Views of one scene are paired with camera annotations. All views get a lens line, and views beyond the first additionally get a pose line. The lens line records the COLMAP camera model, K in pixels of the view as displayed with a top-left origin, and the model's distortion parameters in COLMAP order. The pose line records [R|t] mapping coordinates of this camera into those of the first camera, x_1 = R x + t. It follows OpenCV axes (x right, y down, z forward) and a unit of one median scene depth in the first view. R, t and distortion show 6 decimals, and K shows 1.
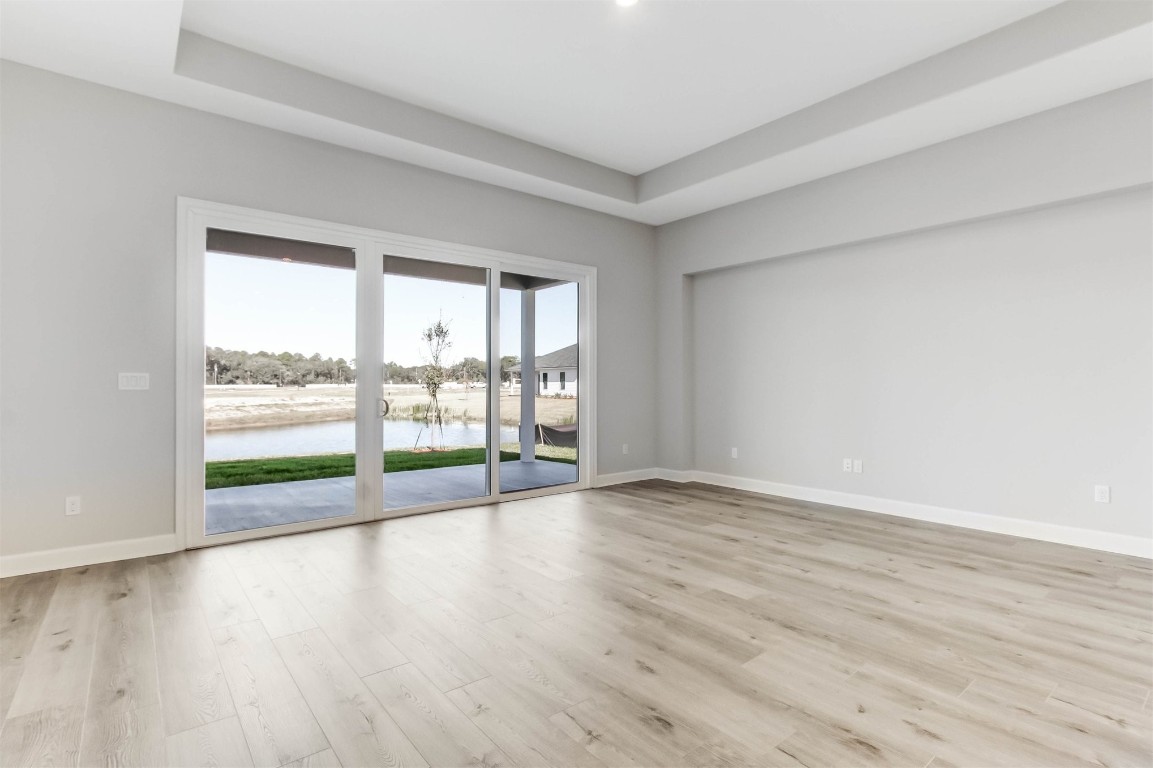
lens RADIAL K [[563.6, 0, 576.5], [0, 563.6, 384.0], [0, 0, 1]] dist [-0.004751, -0.000301]
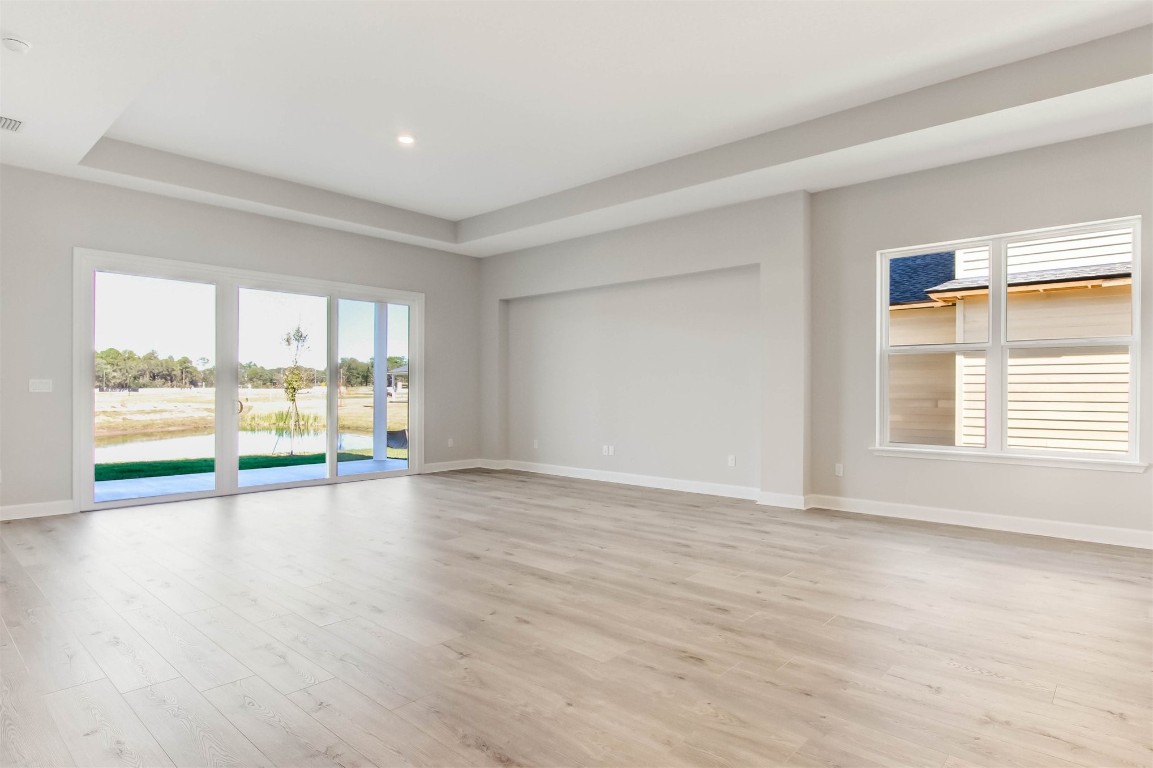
lens RADIAL K [[639.0, 0, 572.4], [0, 639.0, 392.4], [0, 0, 1]] dist [-0.007322, 0.000043]
pose [[0.988669, 0.002608, 0.150091, 0.070075], [-0.003365, 0.999983, 0.004785, -0.000185], [-0.150076, -0.005236, 0.988661, -0.201001]]
